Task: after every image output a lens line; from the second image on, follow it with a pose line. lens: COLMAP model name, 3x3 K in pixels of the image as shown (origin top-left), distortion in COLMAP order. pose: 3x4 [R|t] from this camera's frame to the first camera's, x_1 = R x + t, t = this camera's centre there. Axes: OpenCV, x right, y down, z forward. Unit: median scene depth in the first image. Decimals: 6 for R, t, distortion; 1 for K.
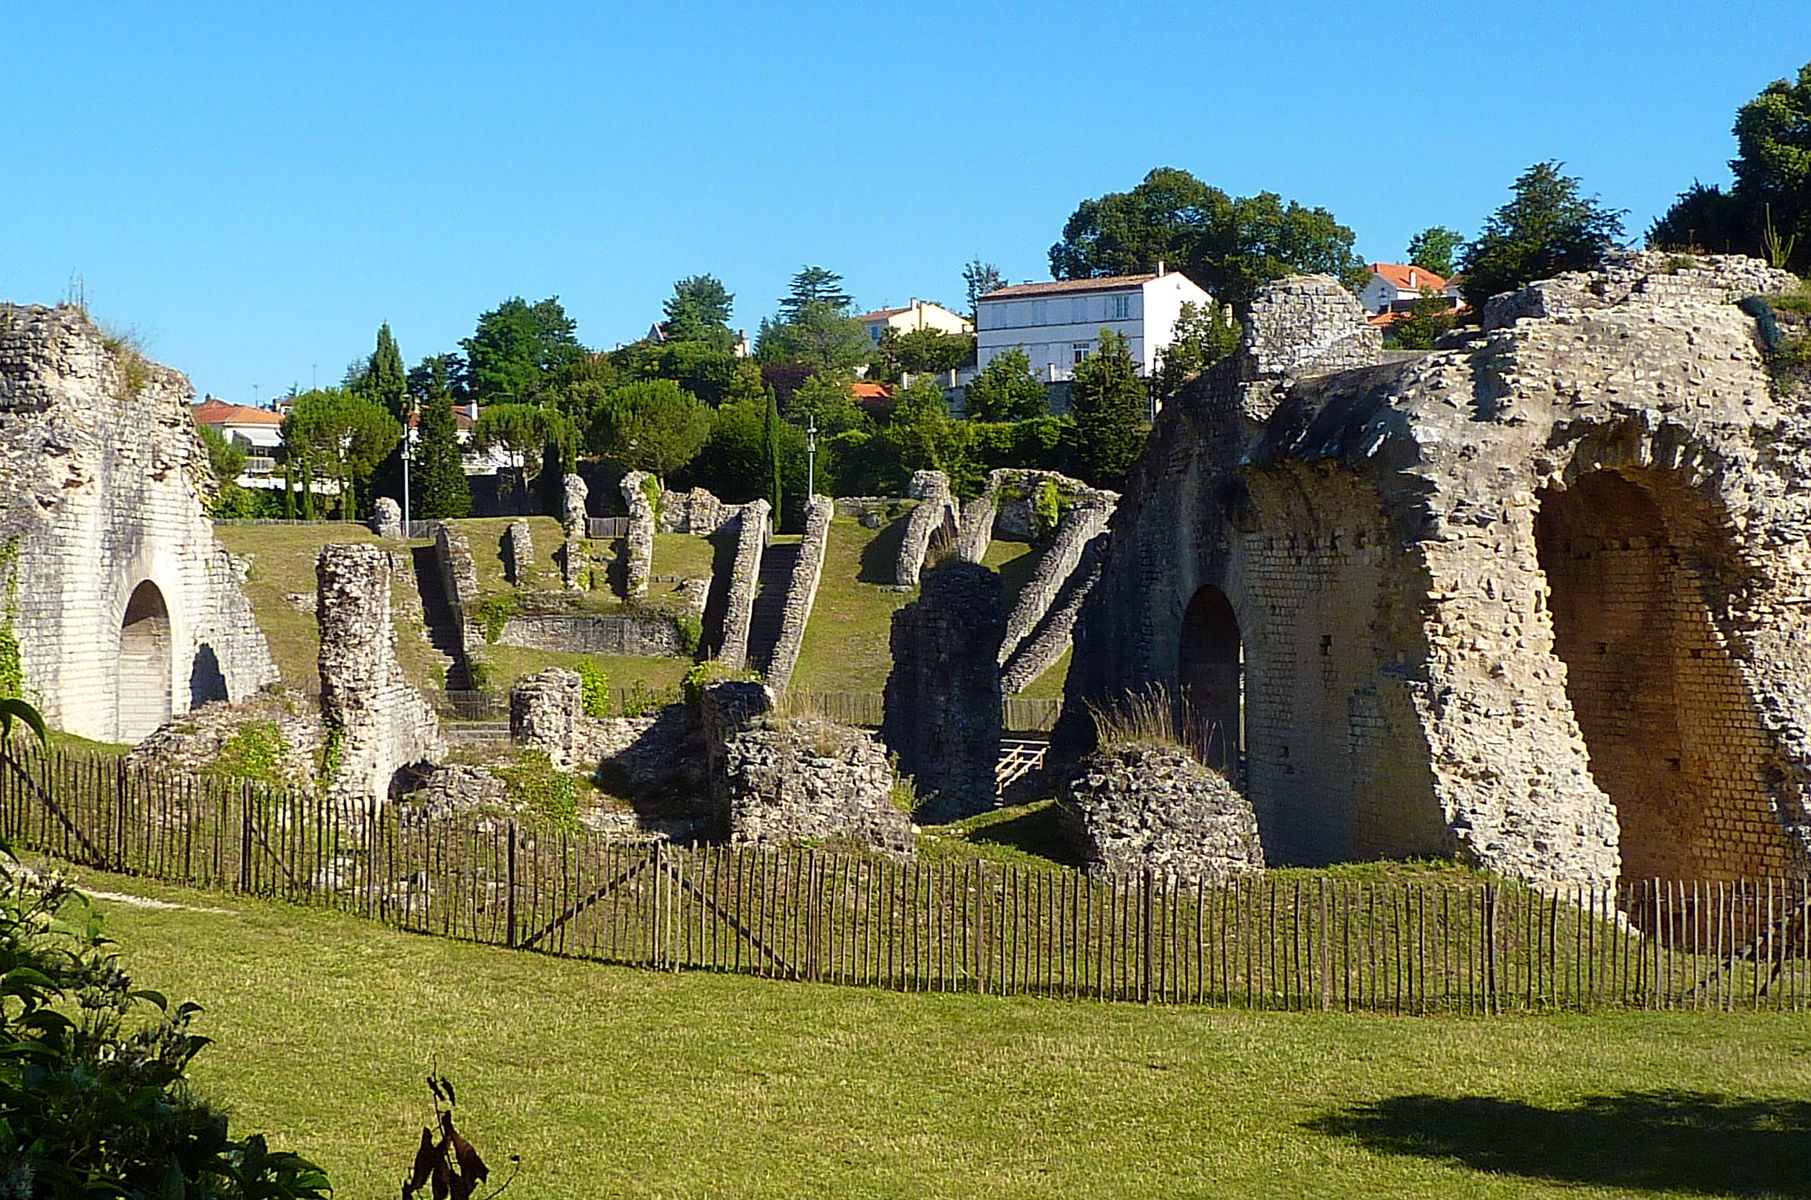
lens RADIAL K [[2480.2, 0, 906.3], [0, 2480.2, 592.1], [0, 0, 1]] dist [-0.011409, 0.000000]
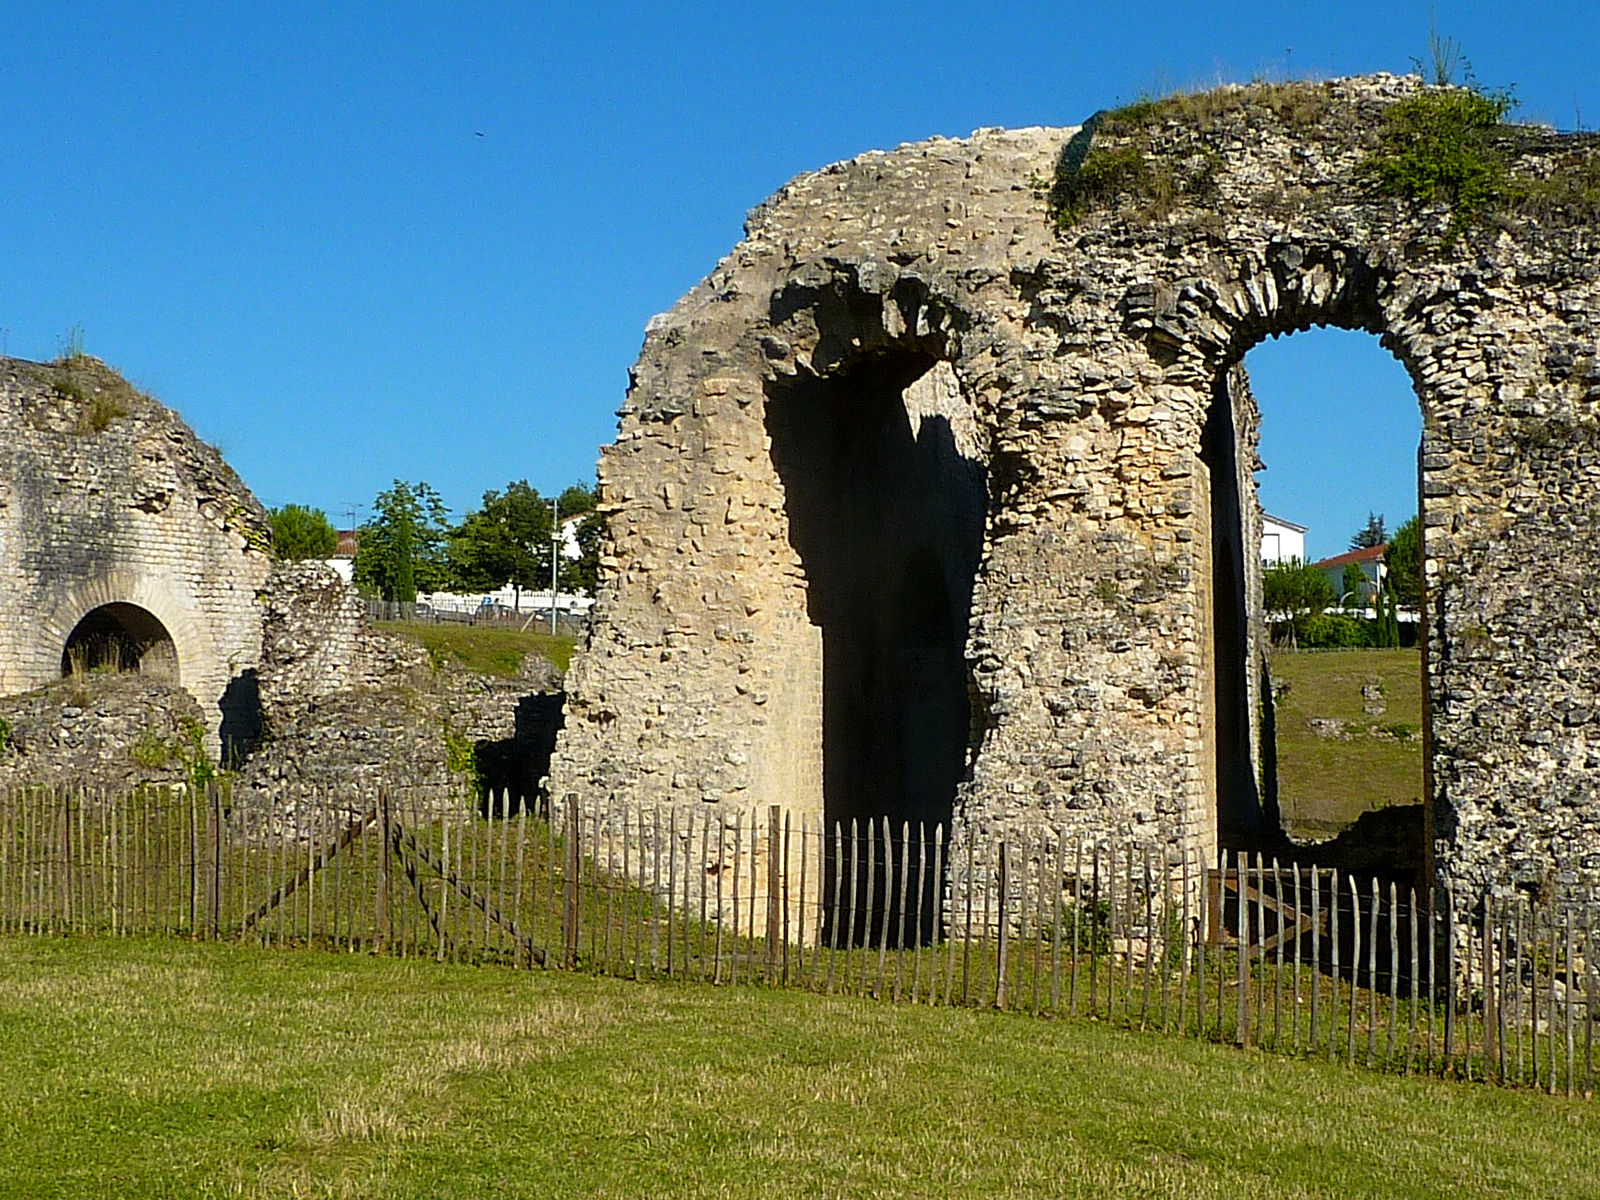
lens RADIAL K [[2564.2, 0, 799.3], [0, 2564.2, 607.8], [0, 0, 1]] dist [0.013603, 0.000000]
pose [[0.827962, -0.035912, -0.559633, 0.728277], [0.002575, 0.998180, -0.060245, 0.084763], [0.560778, 0.048439, 0.826548, 0.311770]]
